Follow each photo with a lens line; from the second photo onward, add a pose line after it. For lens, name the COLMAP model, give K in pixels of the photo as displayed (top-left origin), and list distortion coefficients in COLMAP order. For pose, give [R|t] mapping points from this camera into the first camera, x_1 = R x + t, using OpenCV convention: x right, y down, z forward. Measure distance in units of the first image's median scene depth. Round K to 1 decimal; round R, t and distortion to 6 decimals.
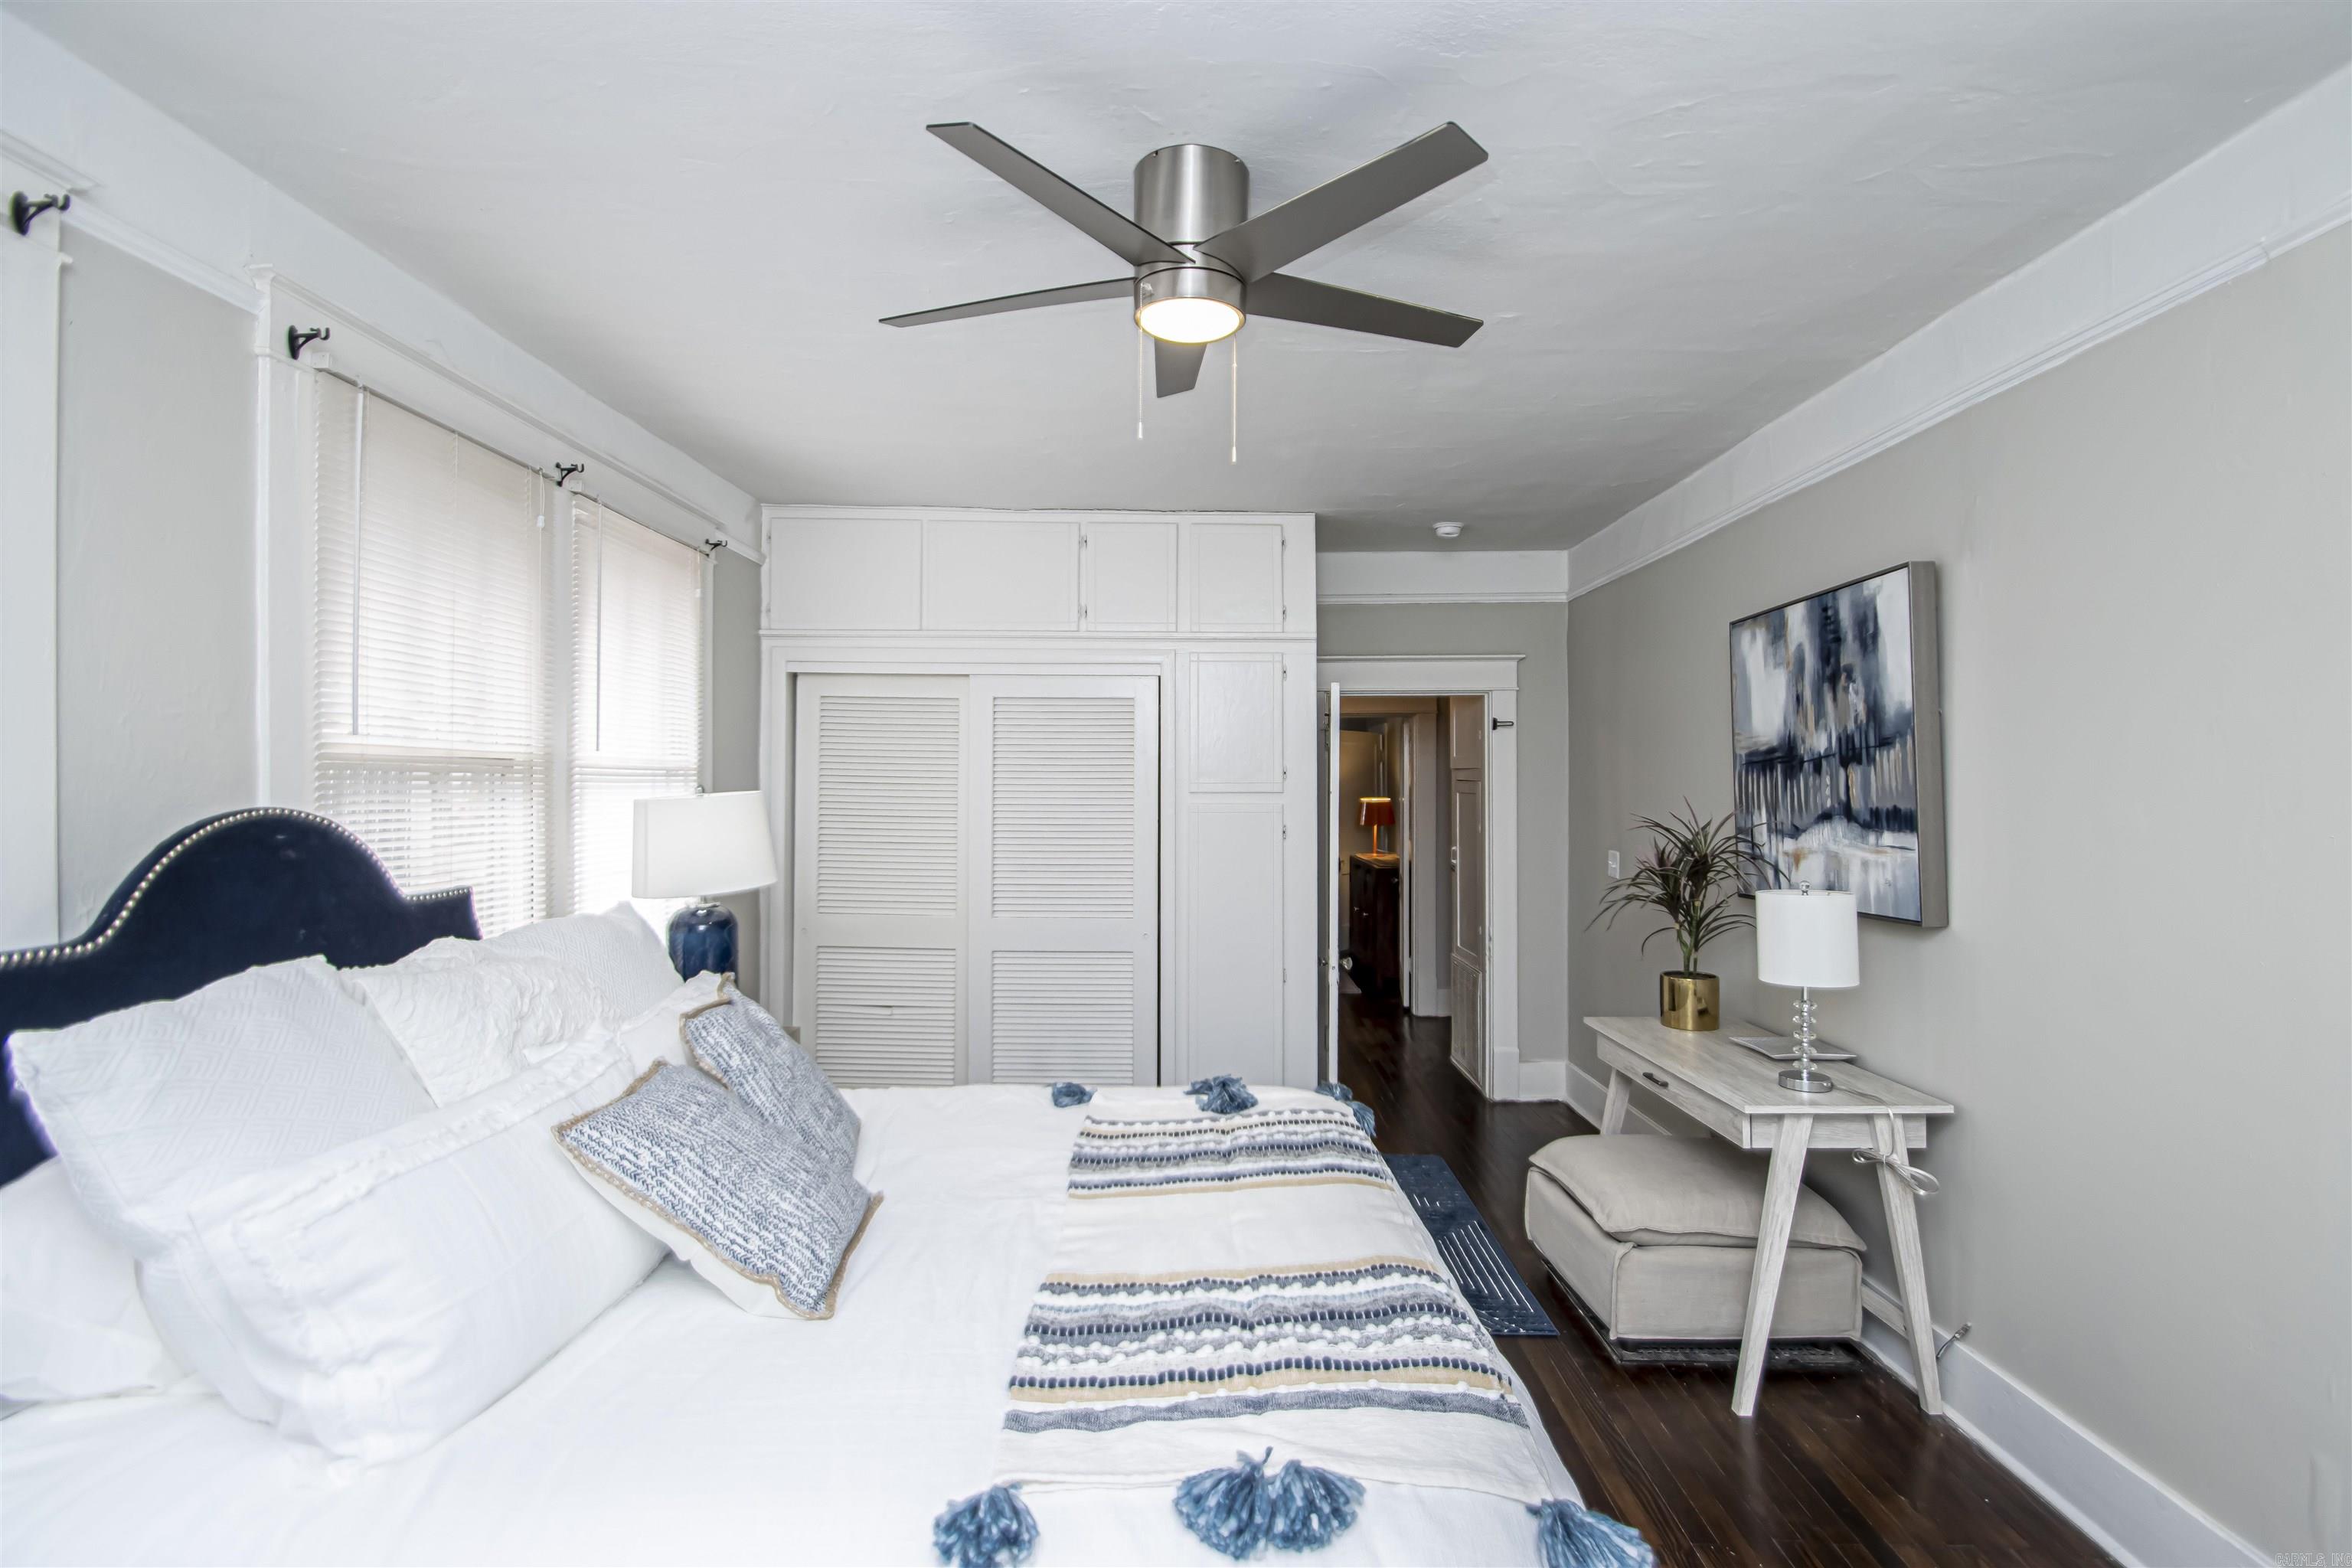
lens RADIAL K [[1085.8, 0, 1176.0], [0, 1085.8, 784.0], [0, 0, 1]] dist [0.006787, -0.000554]
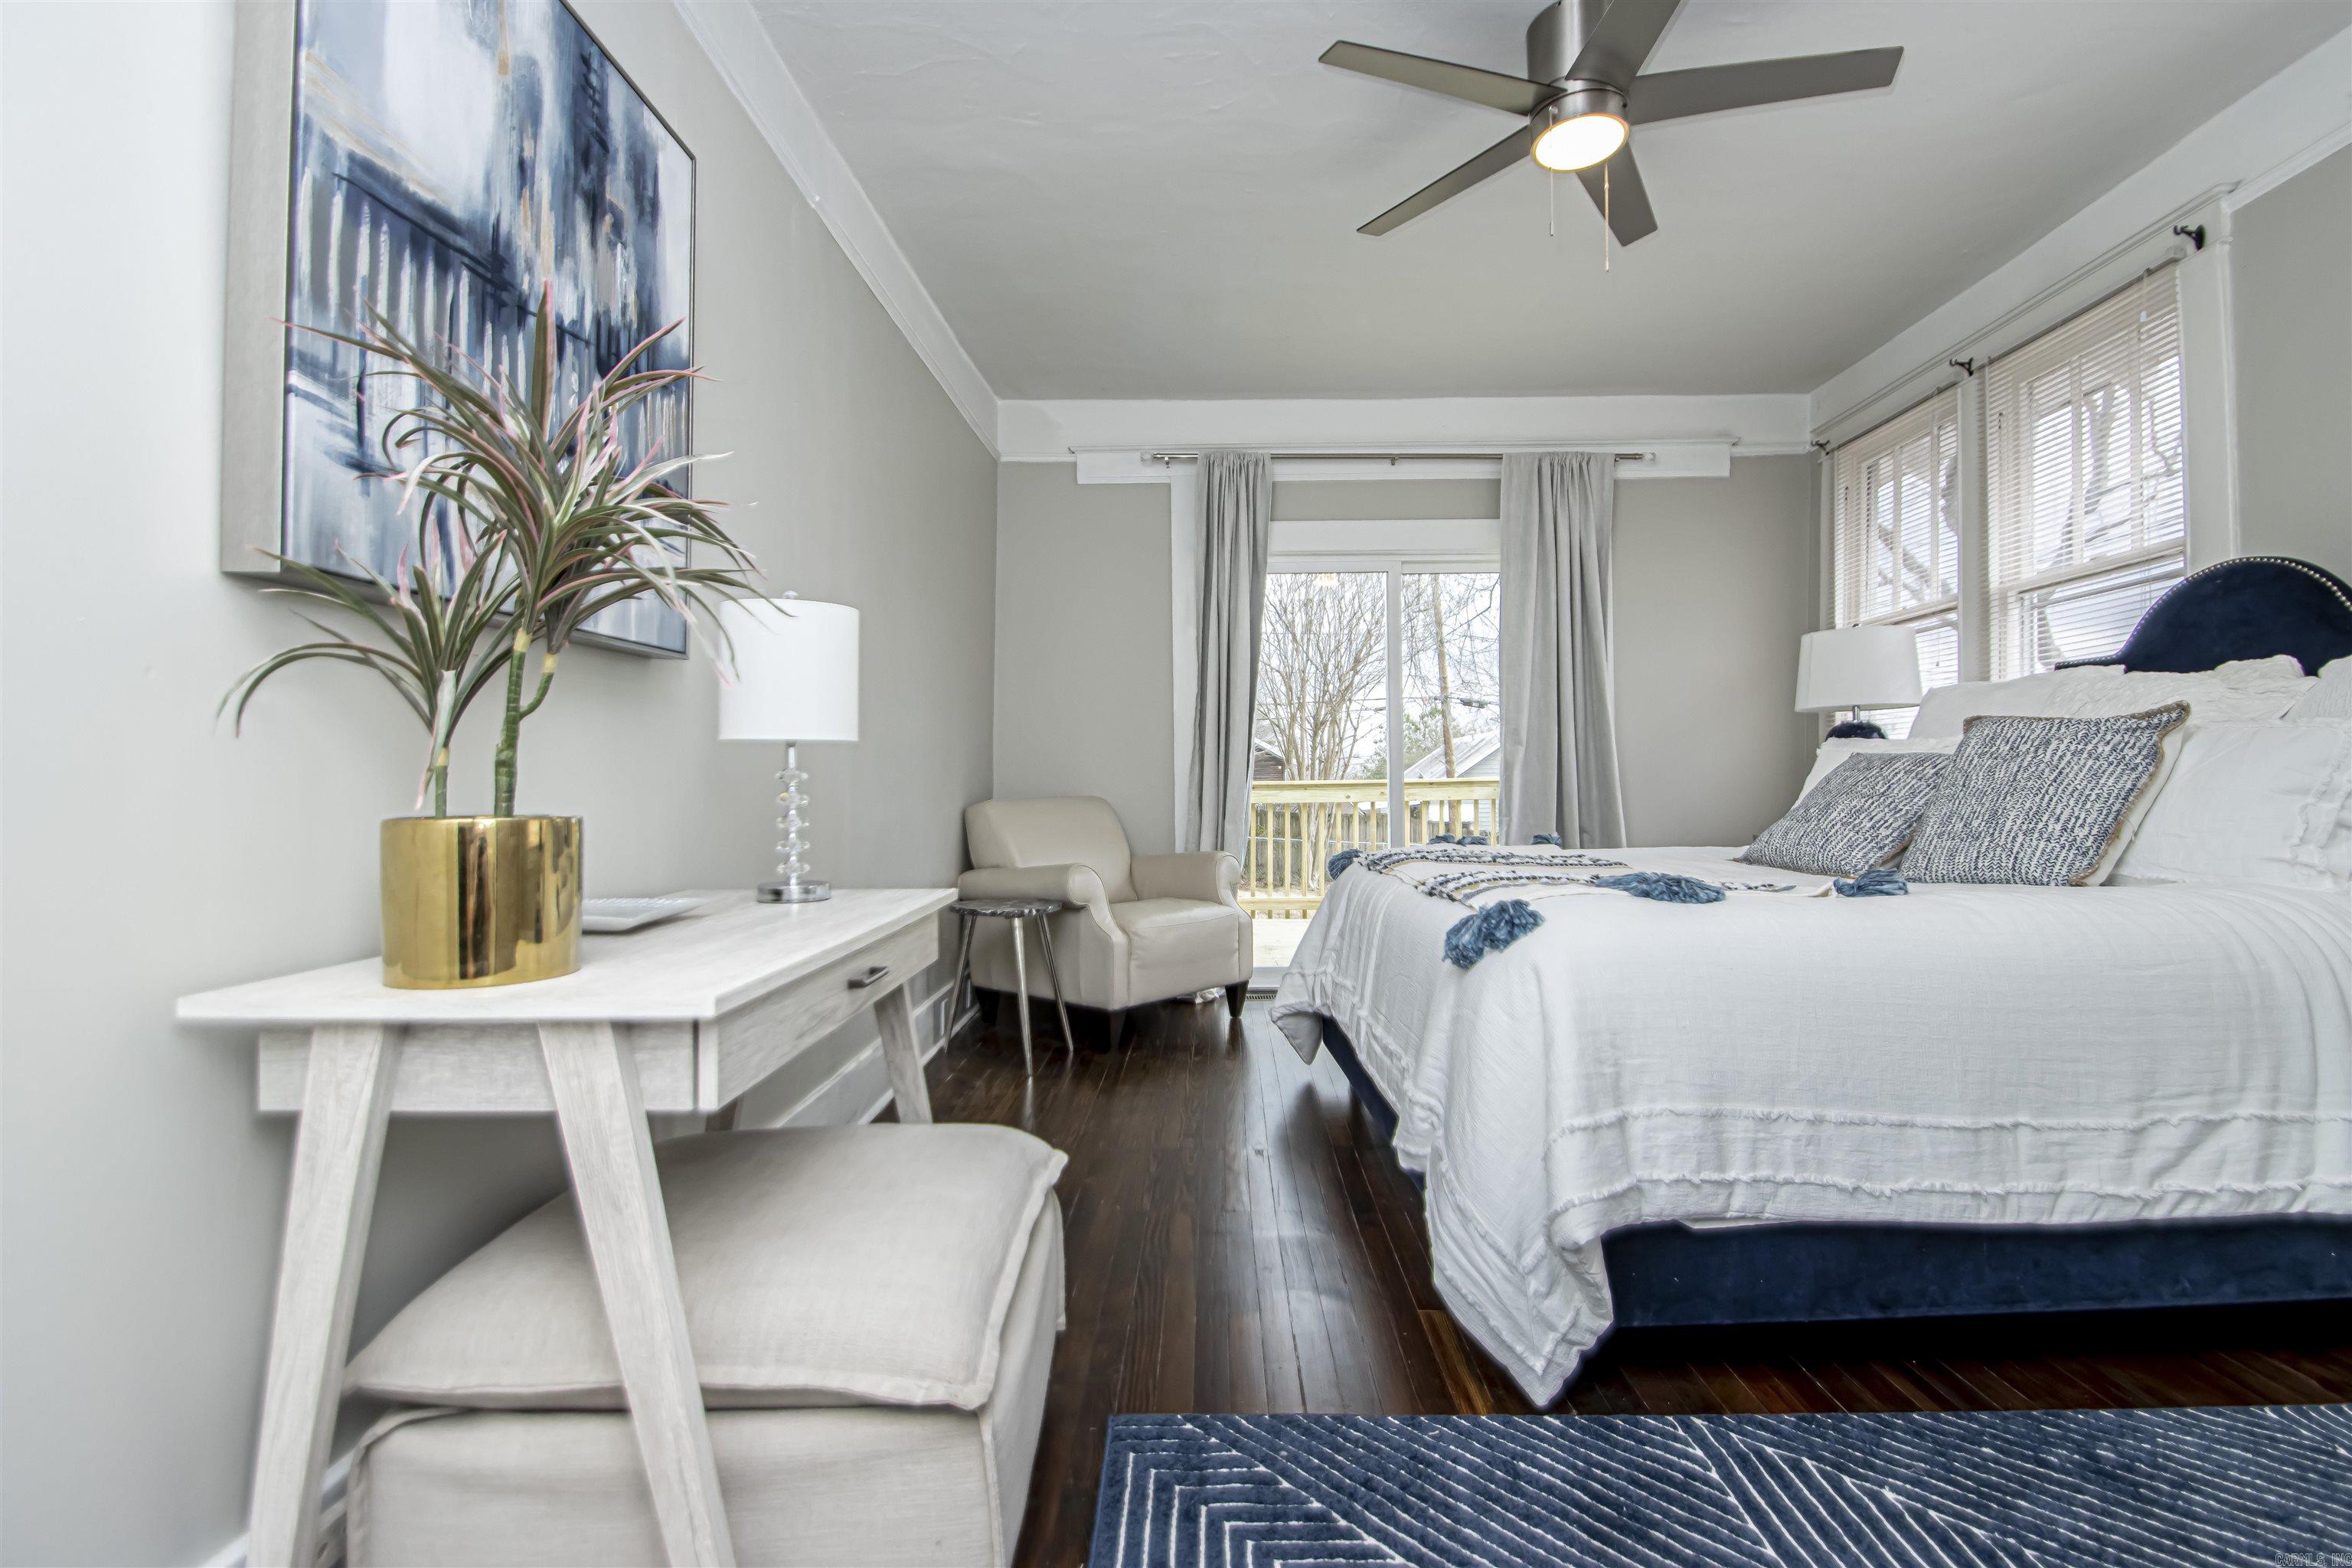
lens RADIAL K [[1151.7, 0, 1176.0], [0, 1151.7, 784.0], [0, 0, 1]] dist [-0.004551, -0.000909]
pose [[-0.999916, 0.009589, 0.008728, 0.315946], [0.009484, 0.999882, -0.012061, 0.203079], [-0.008843, -0.011977, -0.999889, 1.583114]]
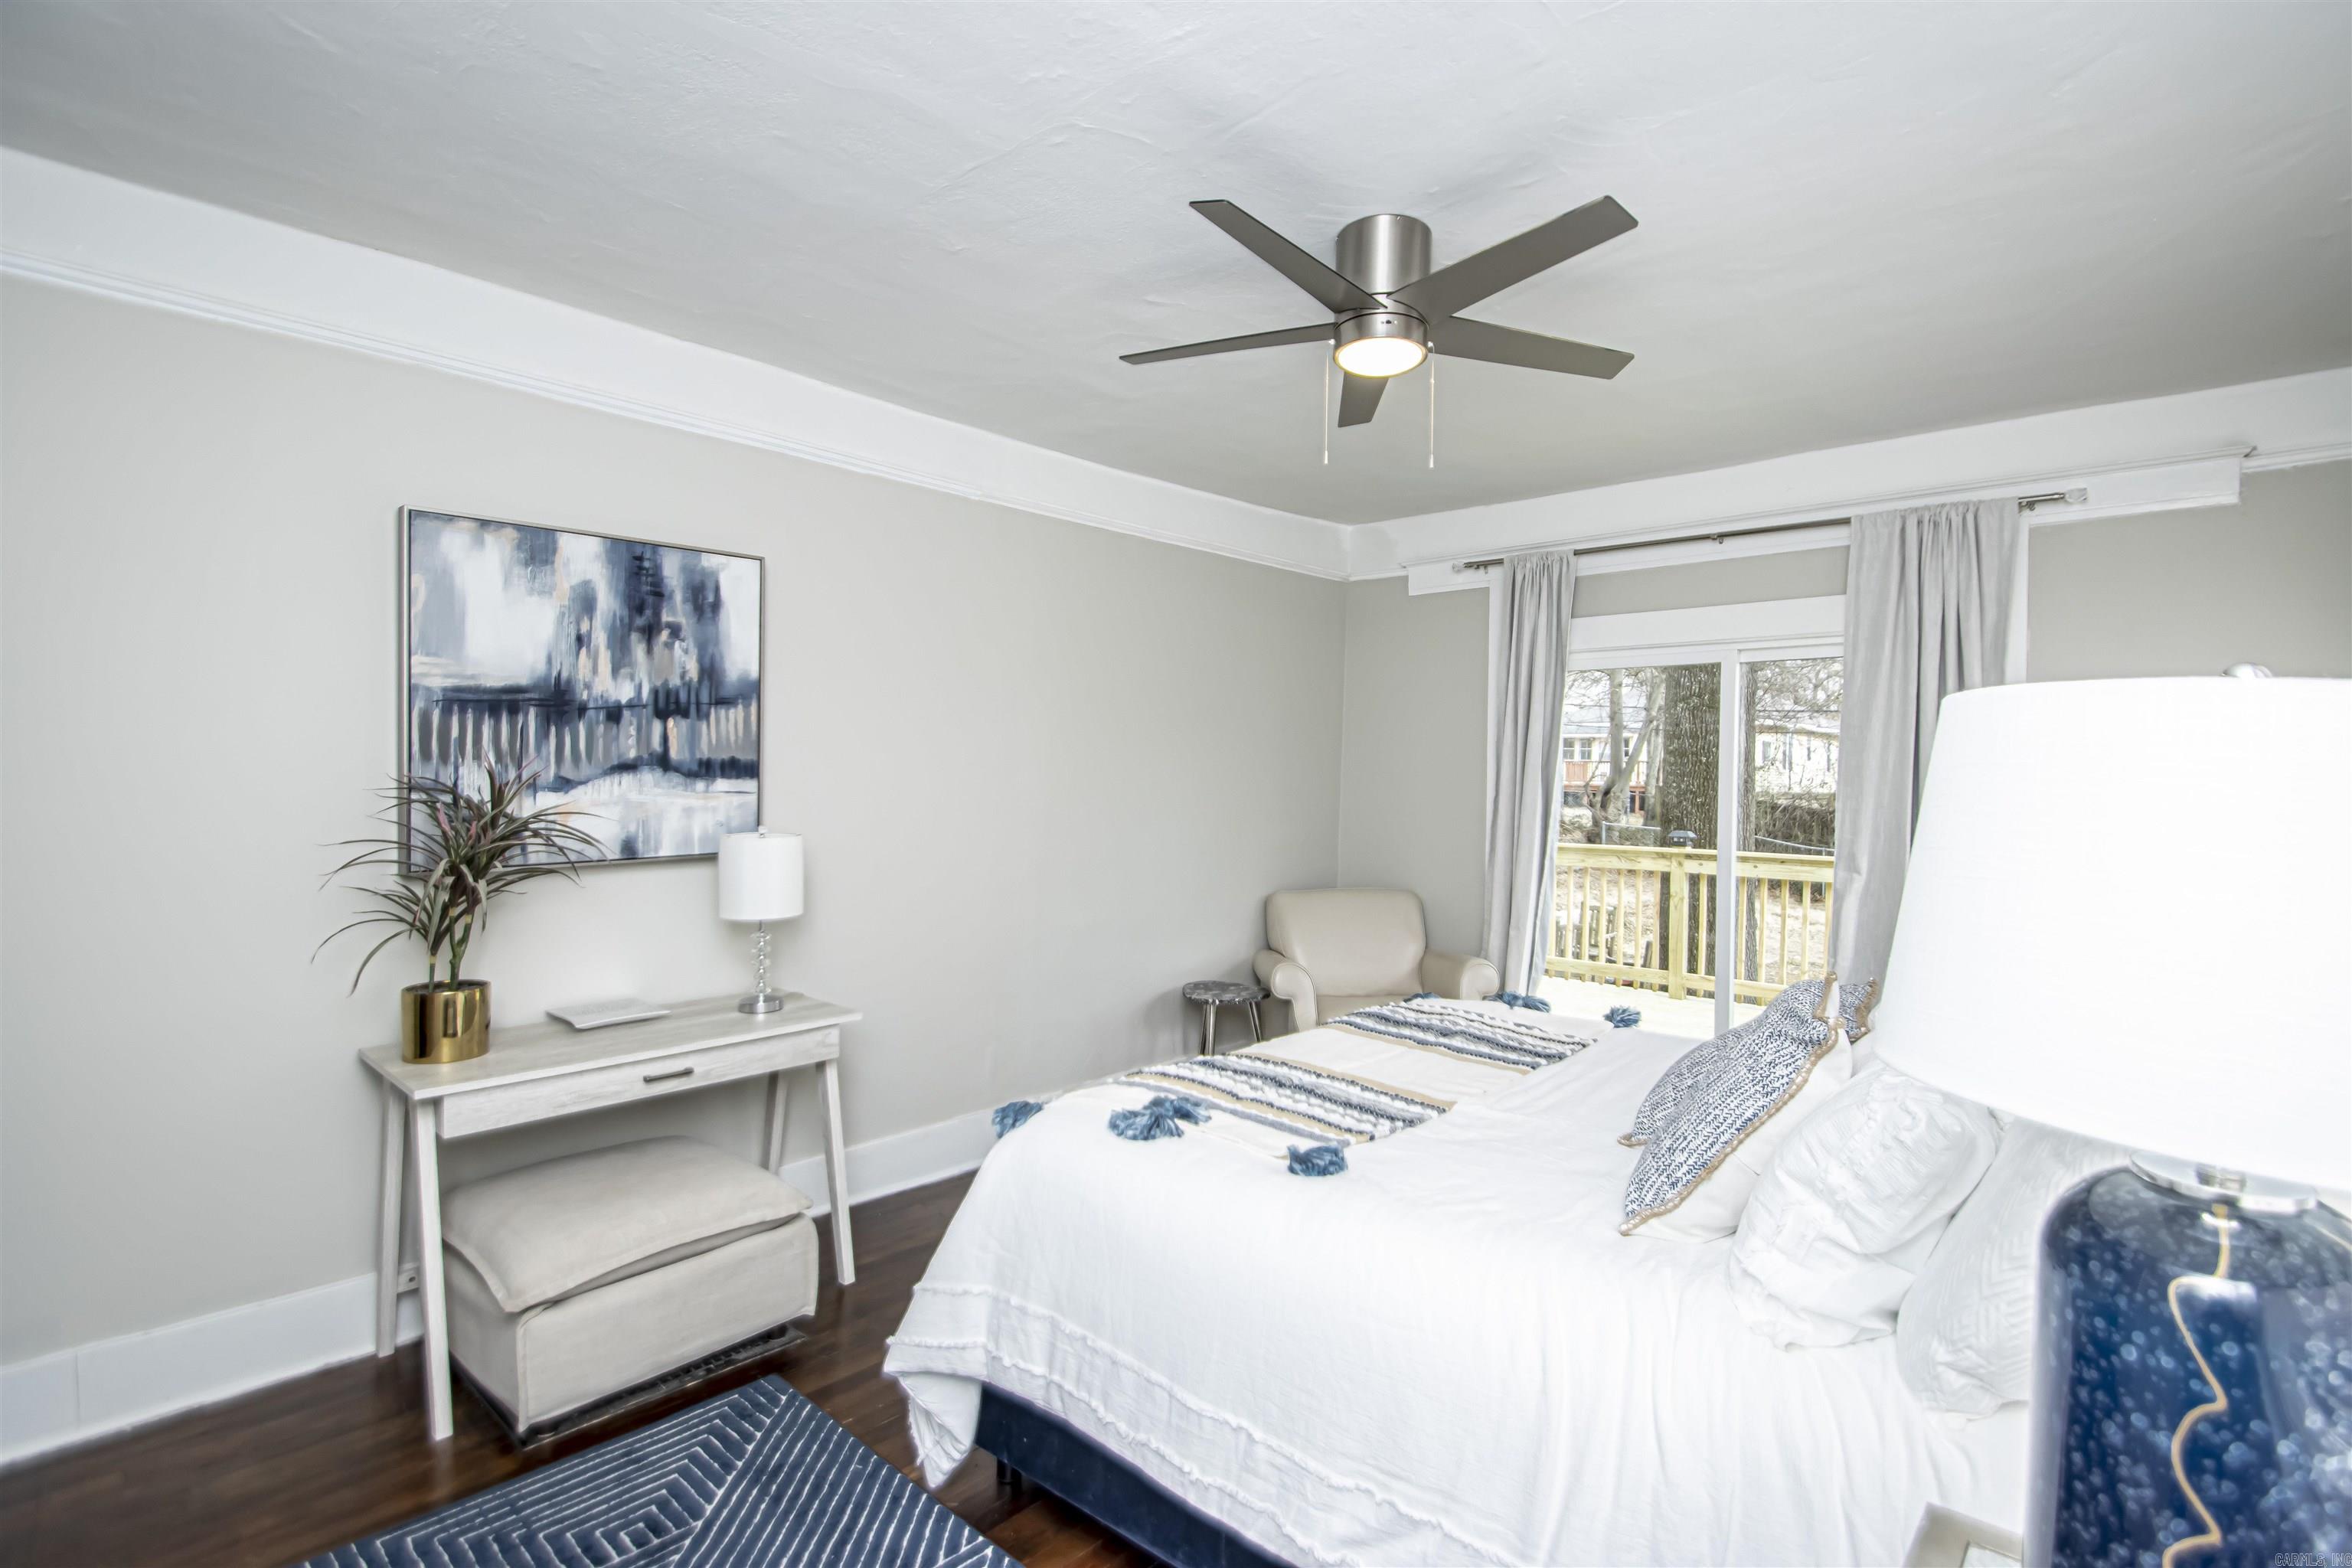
lens RADIAL K [[1085.8, 0, 1176.0], [0, 1085.8, 784.0], [0, 0, 1]] dist [0.006787, -0.000554]
pose [[-0.750056, -0.016532, 0.661168, -0.441546], [-0.016060, 0.999848, 0.006782, 0.031384], [-0.661179, -0.005532, -0.750208, 1.451409]]
